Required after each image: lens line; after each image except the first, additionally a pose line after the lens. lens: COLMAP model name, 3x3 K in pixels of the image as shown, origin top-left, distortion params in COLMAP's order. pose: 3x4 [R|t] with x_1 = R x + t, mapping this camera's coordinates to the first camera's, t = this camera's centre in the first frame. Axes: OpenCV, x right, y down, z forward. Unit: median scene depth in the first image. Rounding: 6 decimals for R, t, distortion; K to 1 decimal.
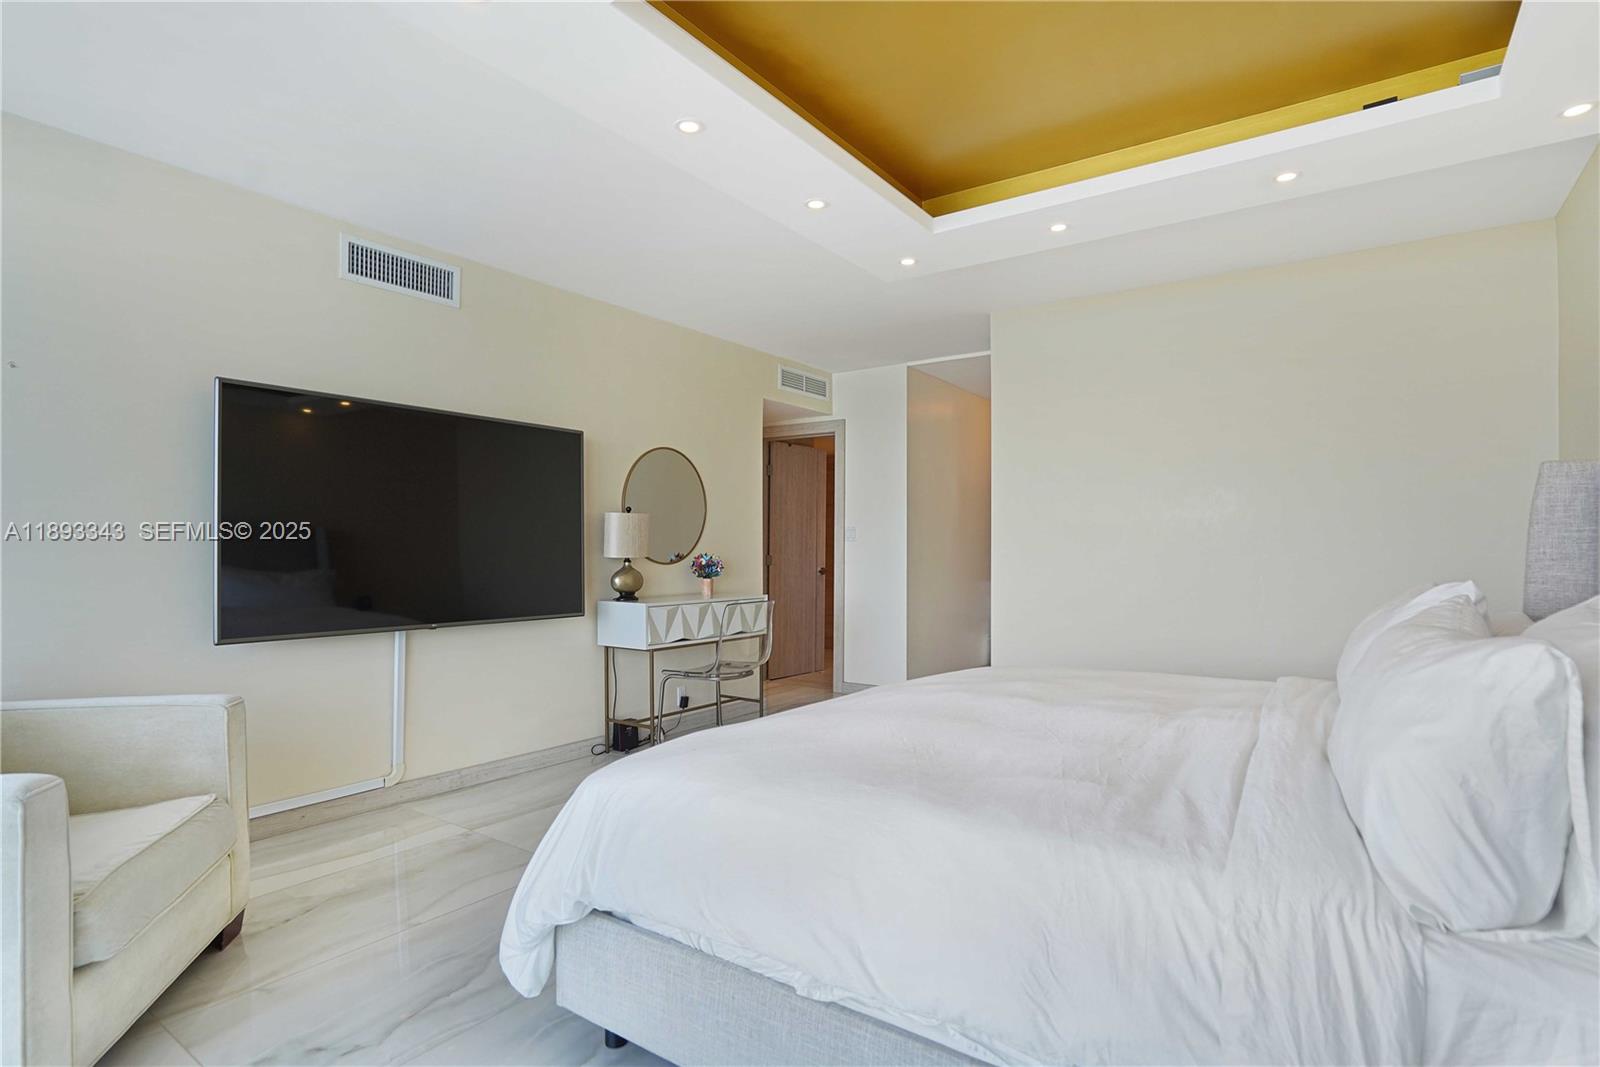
lens RADIAL K [[815.8, 0, 800.9], [0, 815.8, 541.7], [0, 0, 1]] dist [-0.020287, 0.000131]
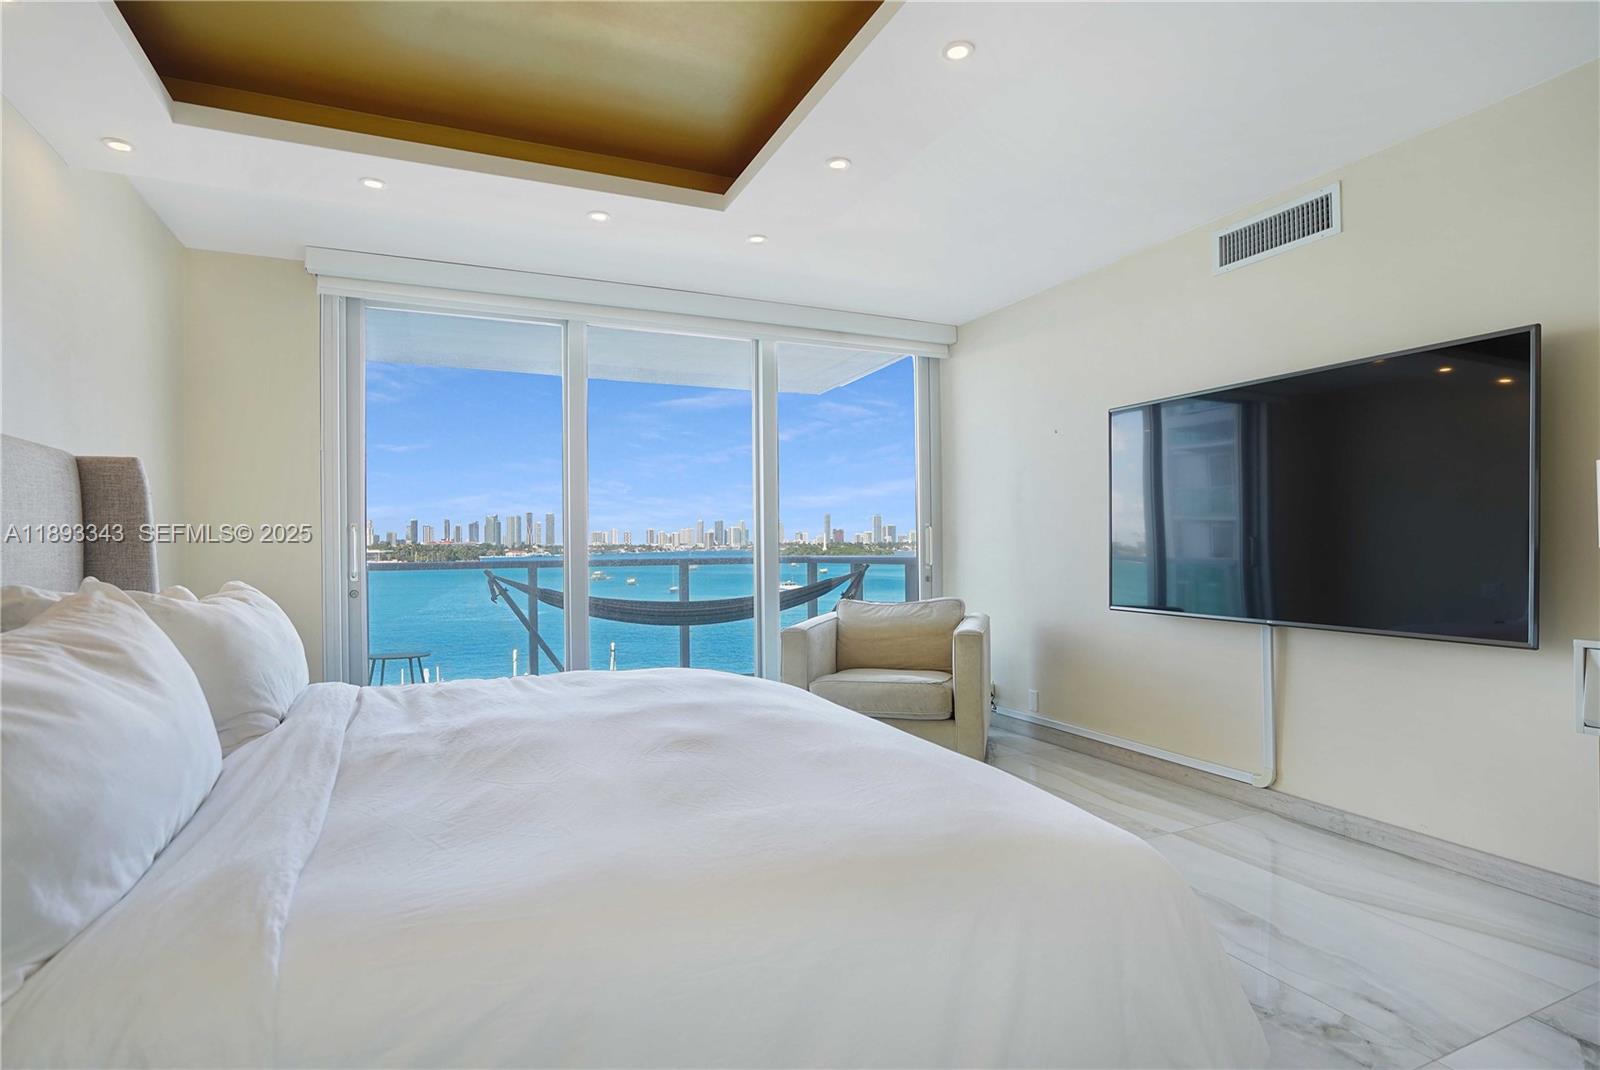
lens RADIAL K [[815.8, 0, 801.7], [0, 815.8, 544.6], [0, 0, 1]] dist [-0.020287, 0.000131]
pose [[-0.499038, 0.004376, -0.866569, 0.565154], [0.009949, 0.999950, -0.000679, 0.014433], [0.866523, -0.008960, -0.499057, 0.996107]]
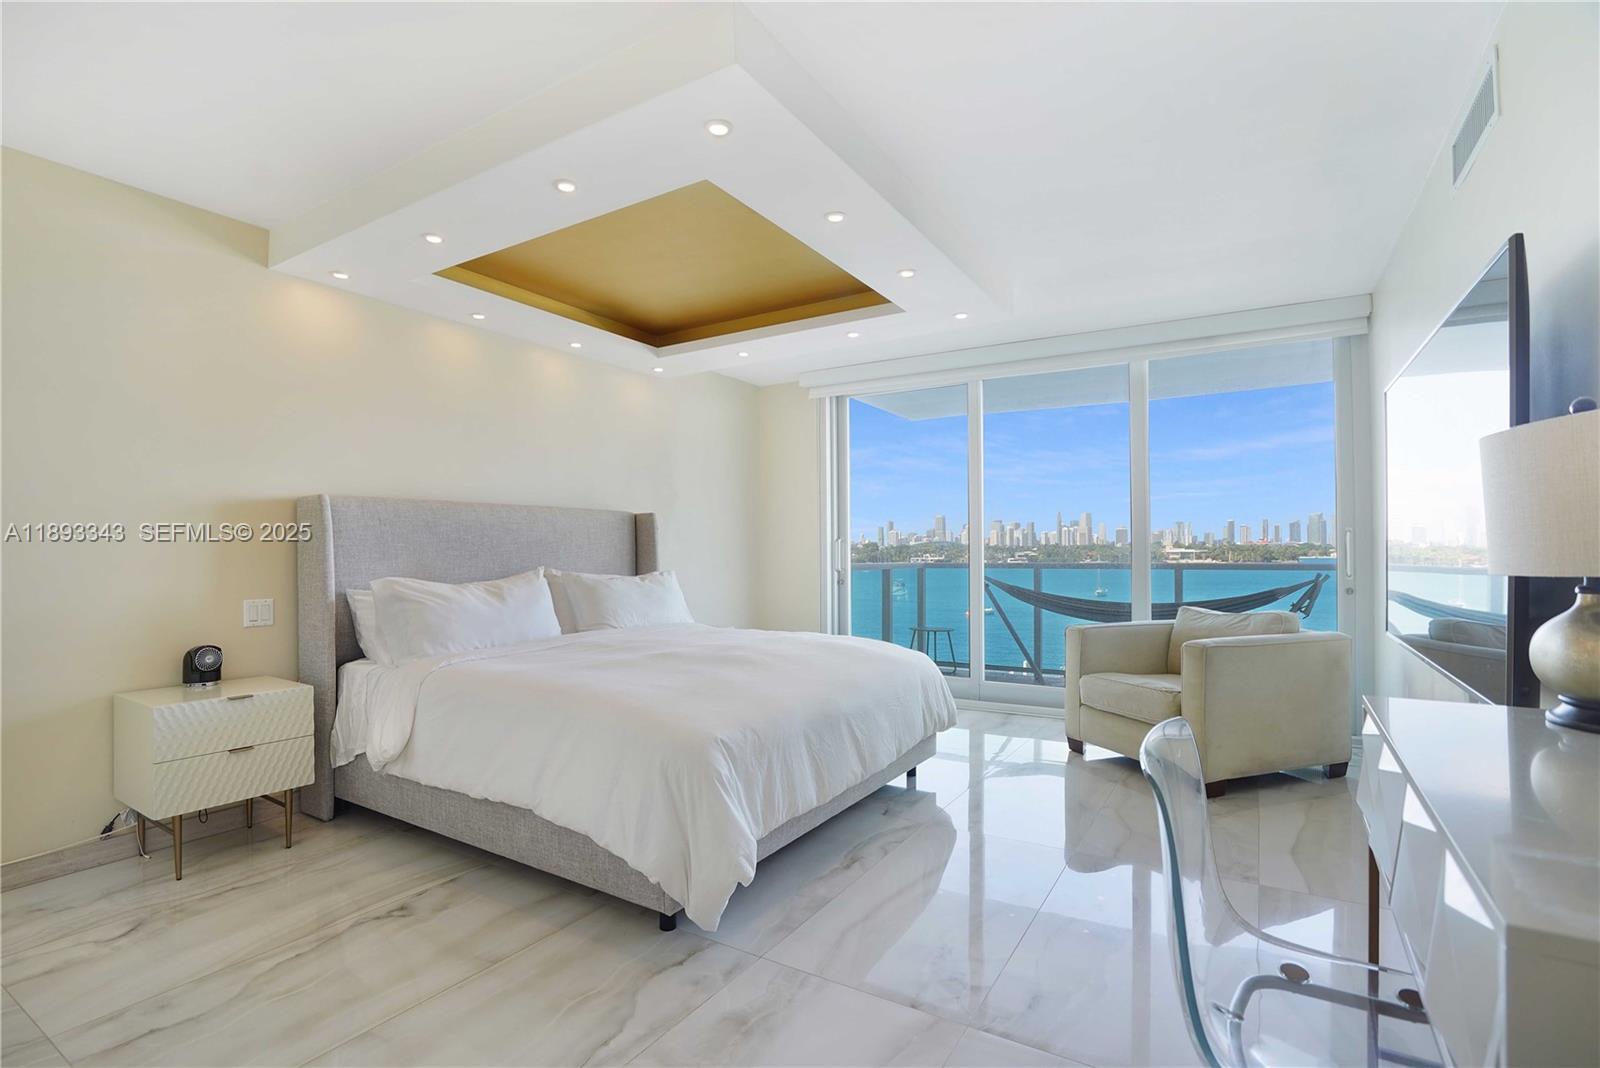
lens RADIAL K [[756.4, 0, 795.9], [0, 756.4, 539.7], [0, 0, 1]] dist [-0.005758, -0.000374]
pose [[-0.996730, 0.004188, -0.080698, 0.103643], [0.005444, 0.999867, -0.015352, 0.009007], [0.080623, -0.015741, -0.996620, 1.591451]]
